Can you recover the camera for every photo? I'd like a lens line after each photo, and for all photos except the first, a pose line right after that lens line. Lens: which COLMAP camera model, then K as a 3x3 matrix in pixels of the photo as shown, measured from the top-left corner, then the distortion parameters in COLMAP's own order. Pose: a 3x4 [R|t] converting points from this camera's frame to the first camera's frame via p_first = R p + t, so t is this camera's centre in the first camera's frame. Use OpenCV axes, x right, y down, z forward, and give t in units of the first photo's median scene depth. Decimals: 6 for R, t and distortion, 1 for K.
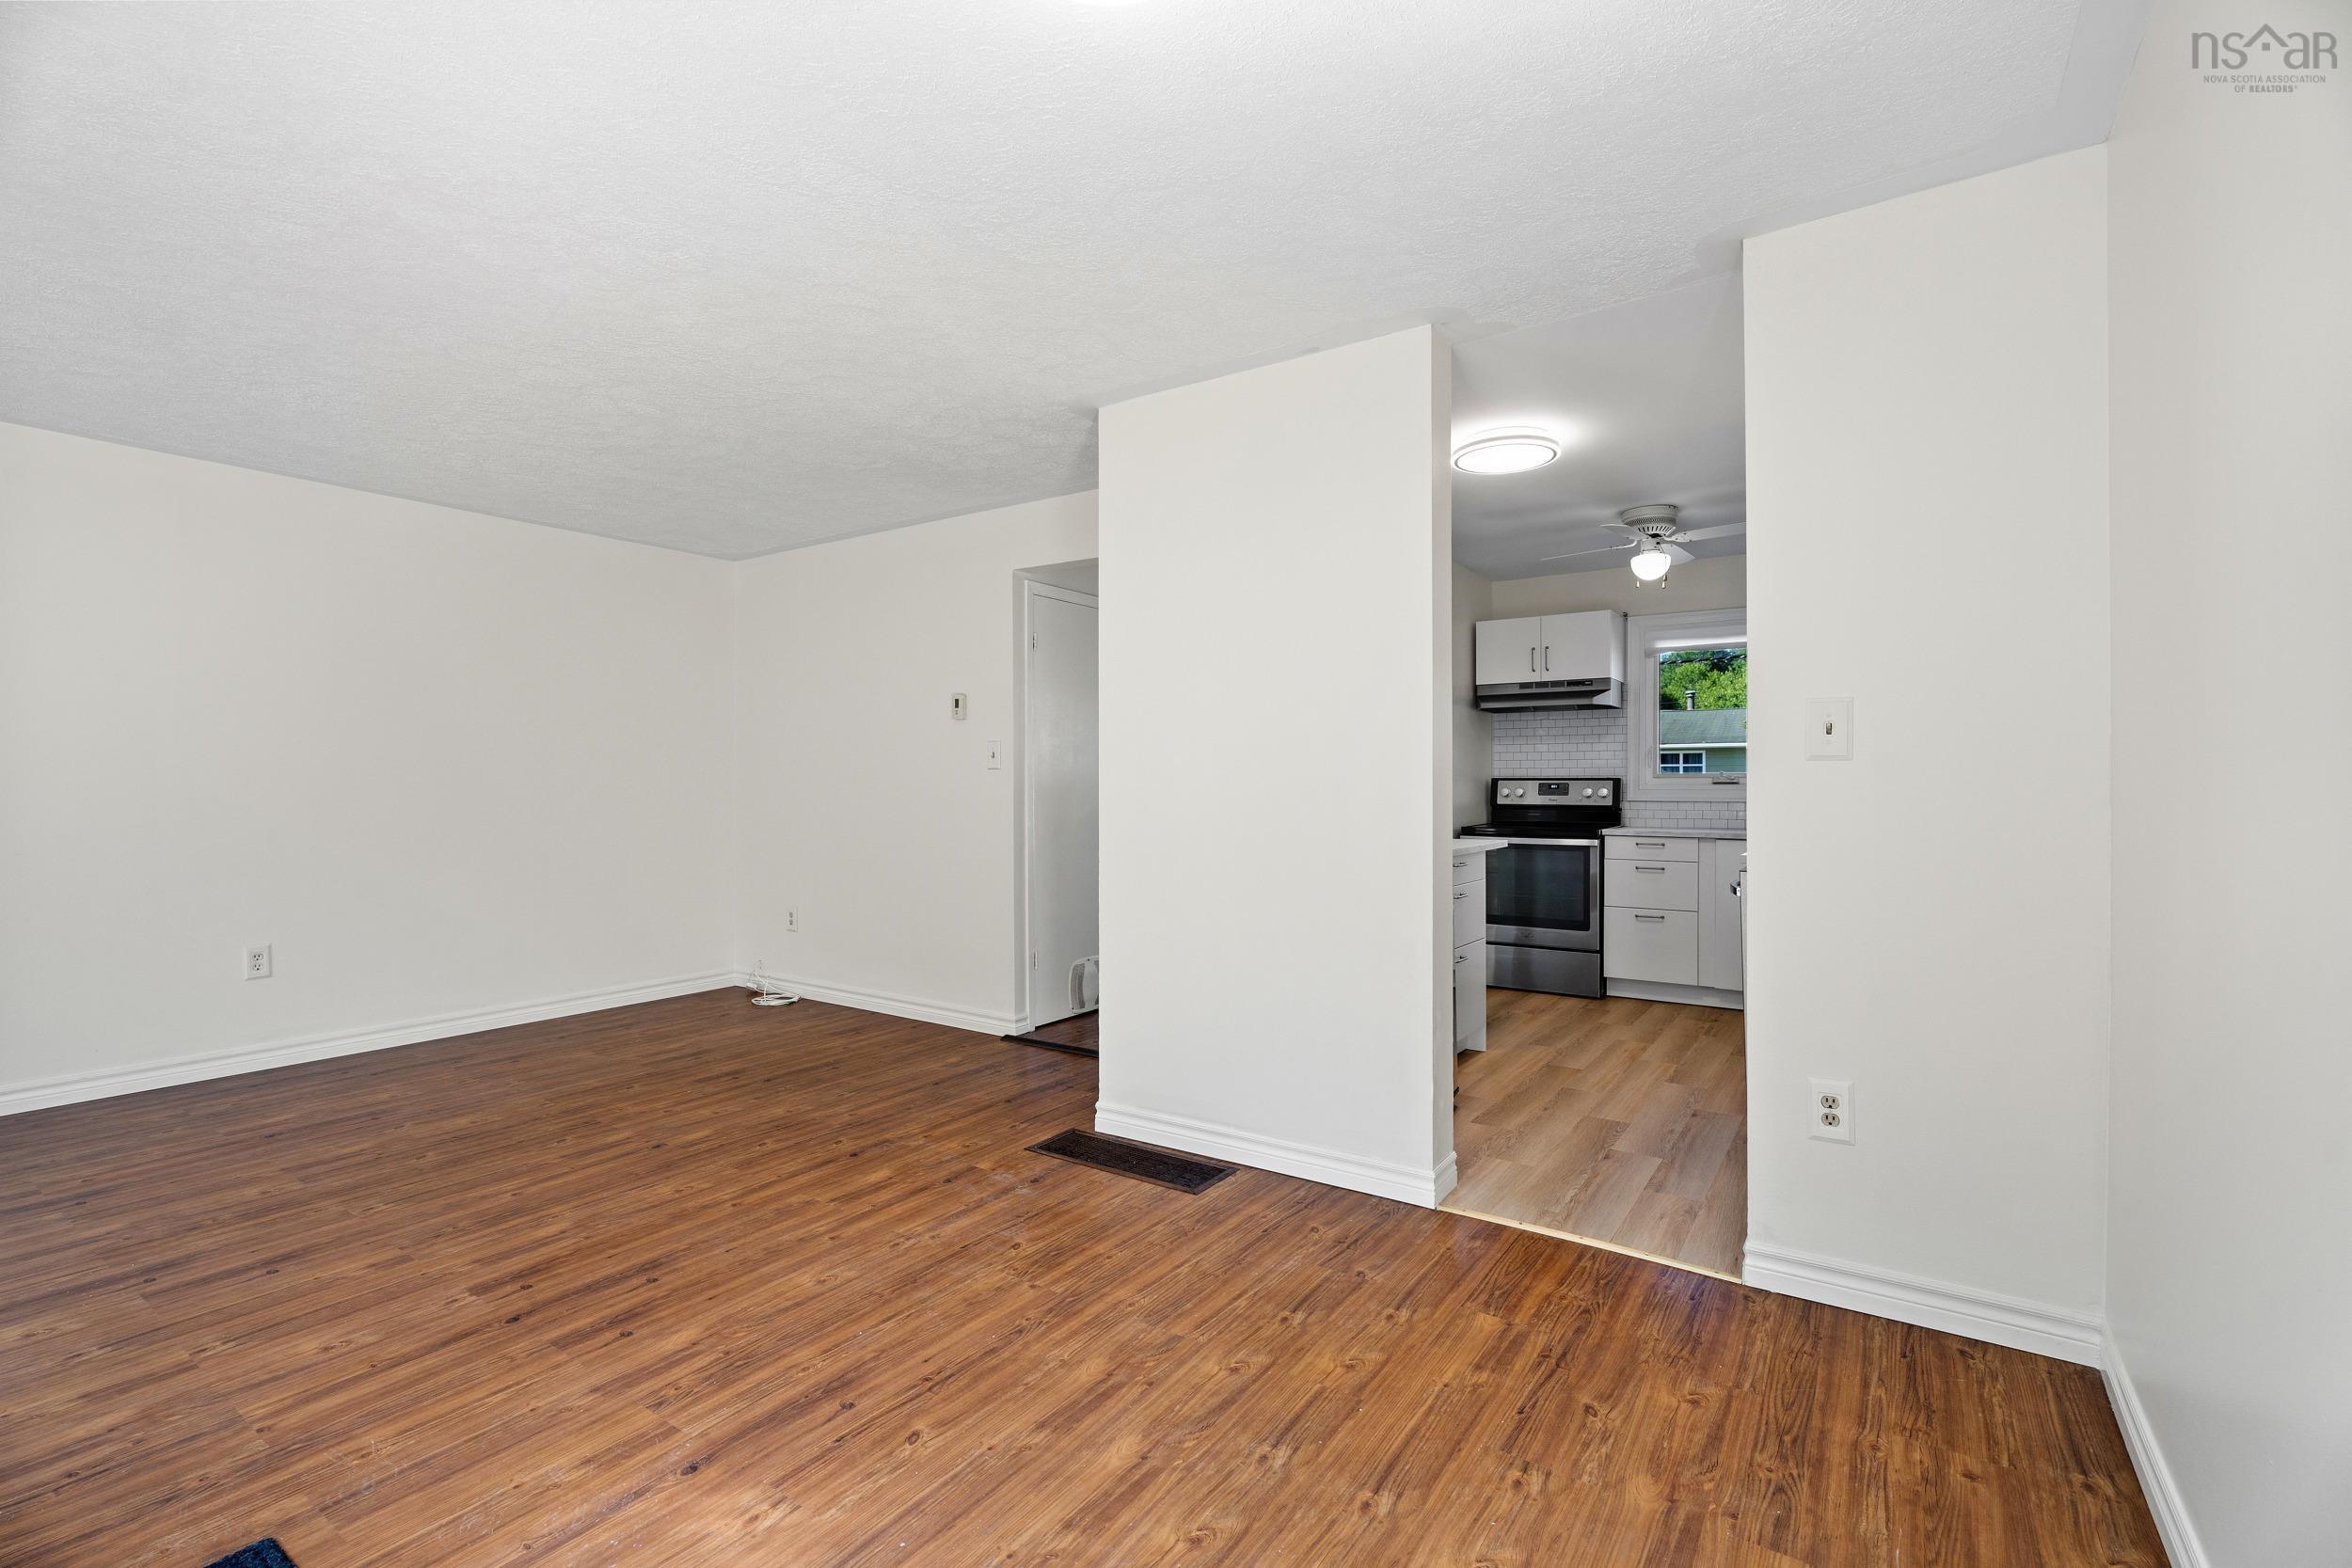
lens RADIAL K [[1049.0, 0, 1158.2], [0, 1049.0, 775.1], [0, 0, 1]] dist [0.001002, -0.000276]
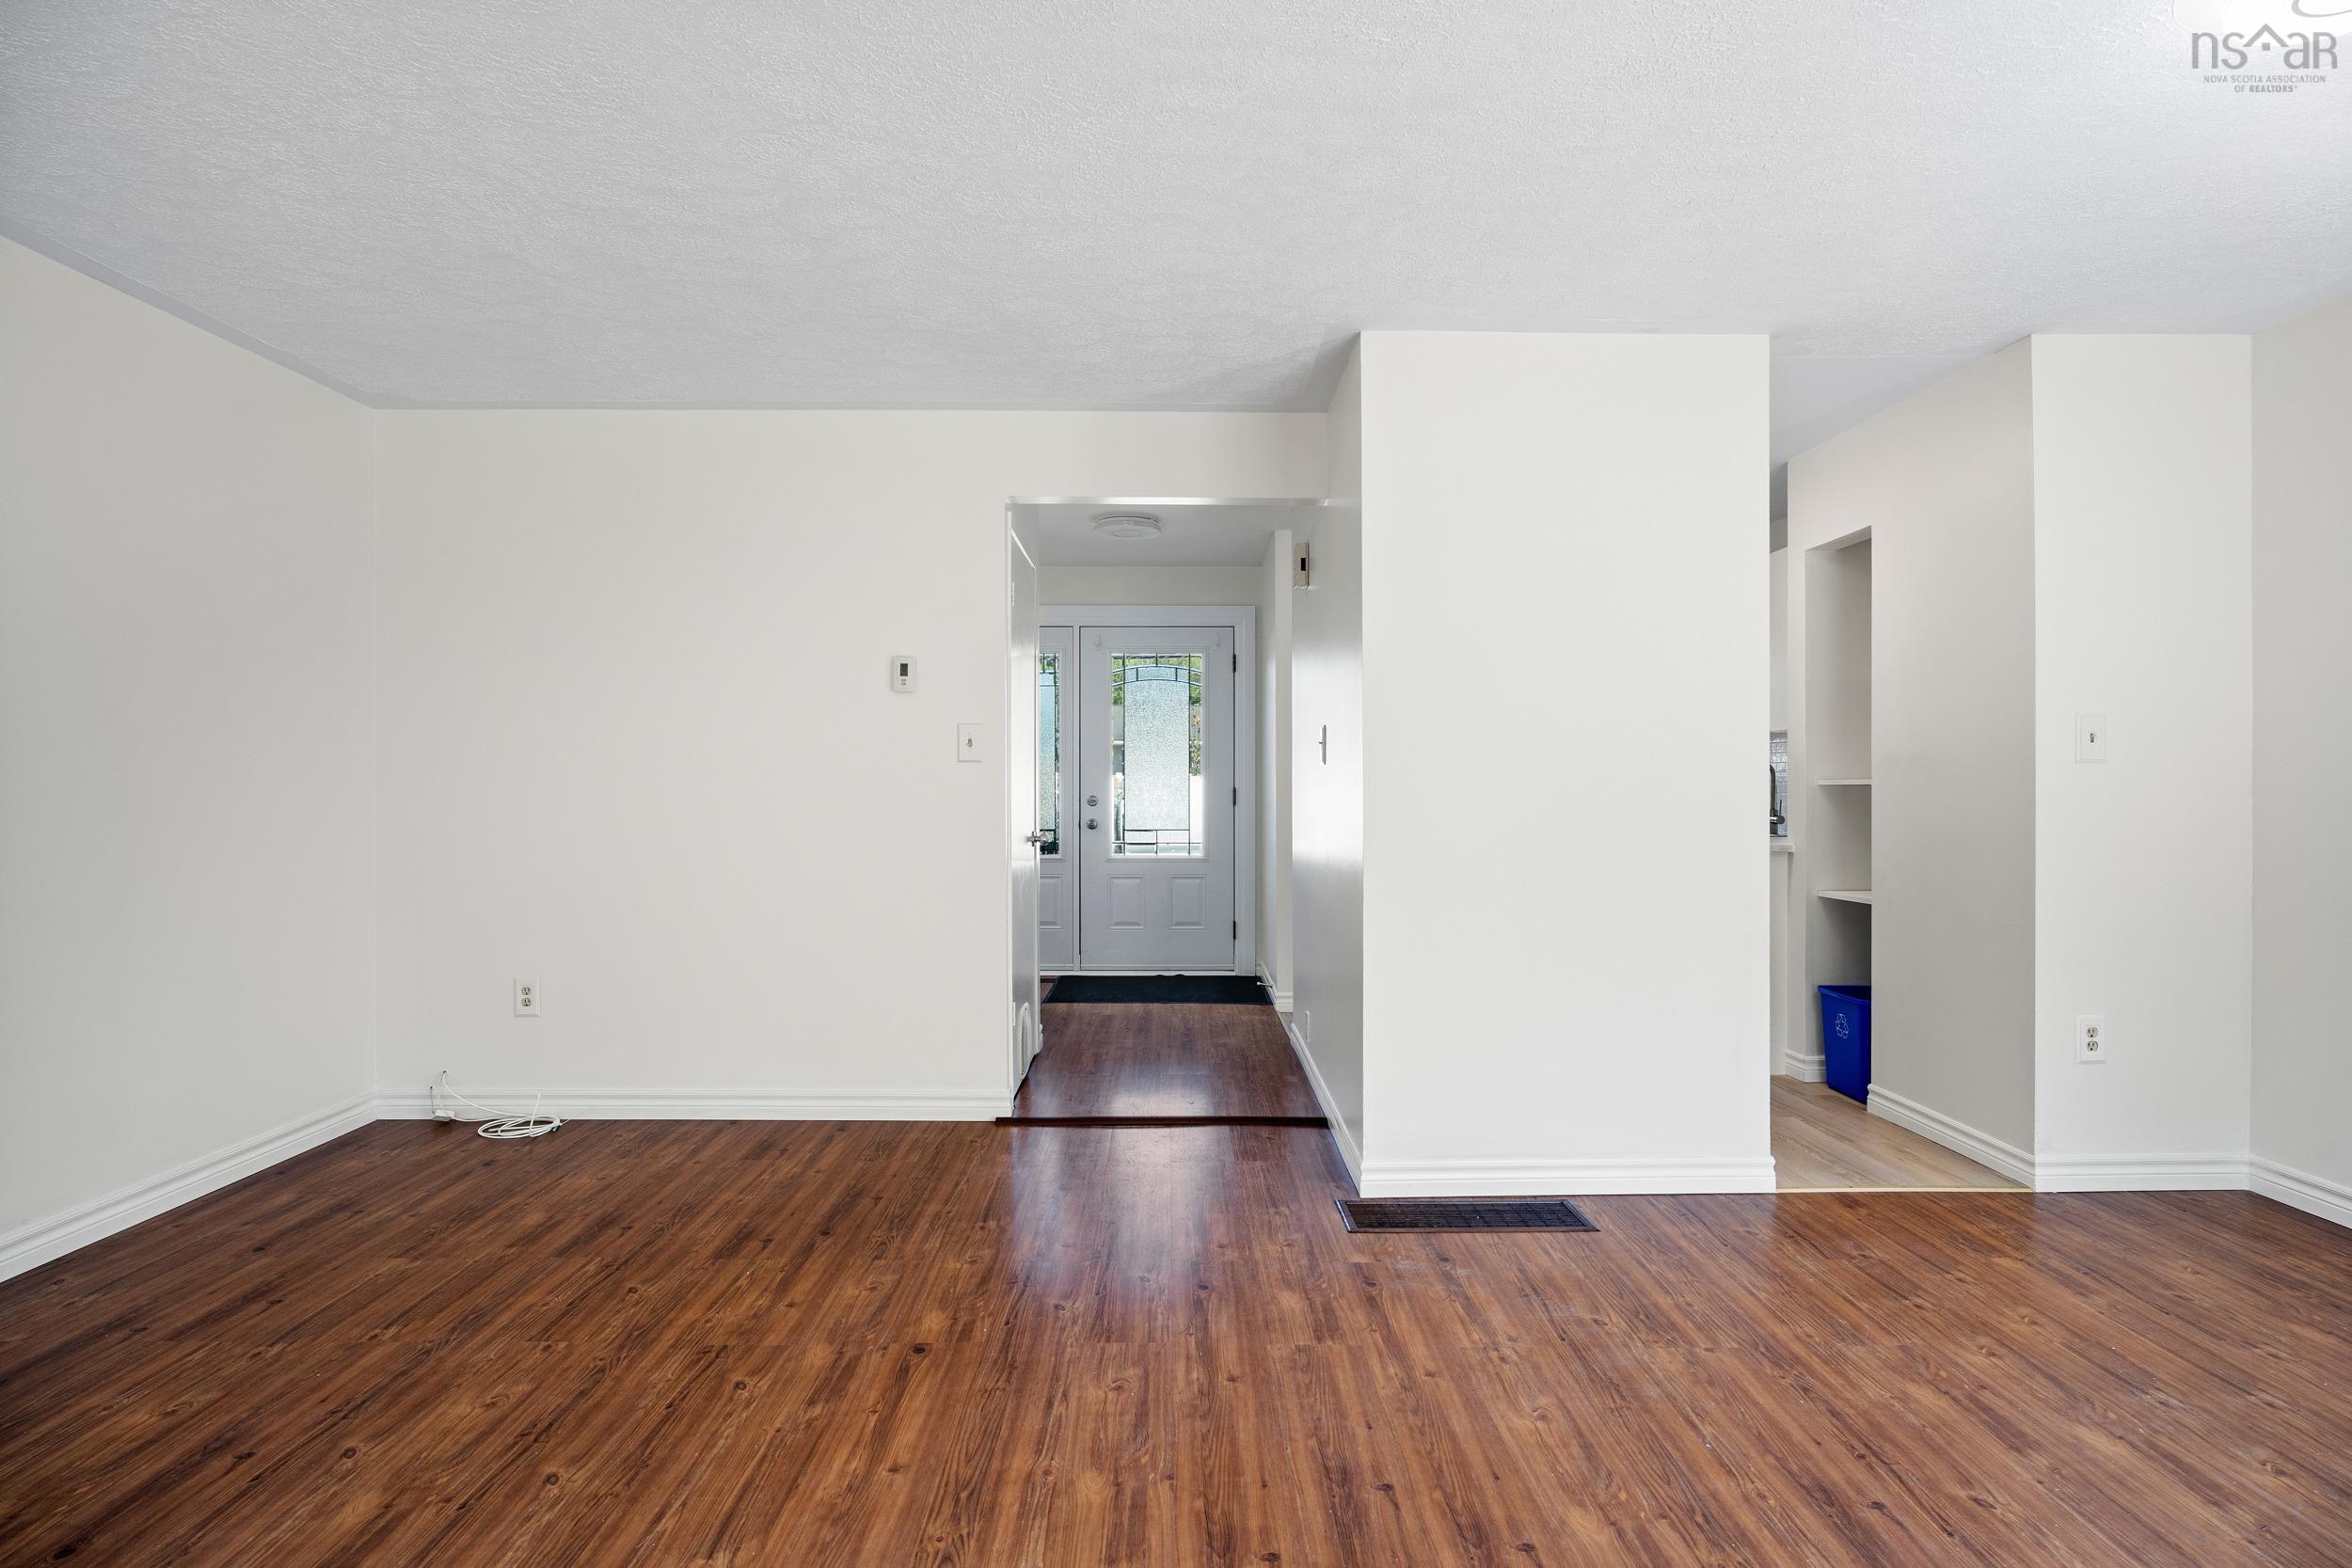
lens RADIAL K [[1218.8, 0, 1139.4], [0, 1218.8, 822.1], [0, 0, 1]] dist [-0.014915, -0.000757]
pose [[0.831411, -0.030030, 0.554845, -1.027993], [0.003946, 0.998832, 0.048148, -0.019652], [-0.555643, -0.037842, 0.830559, 0.395749]]
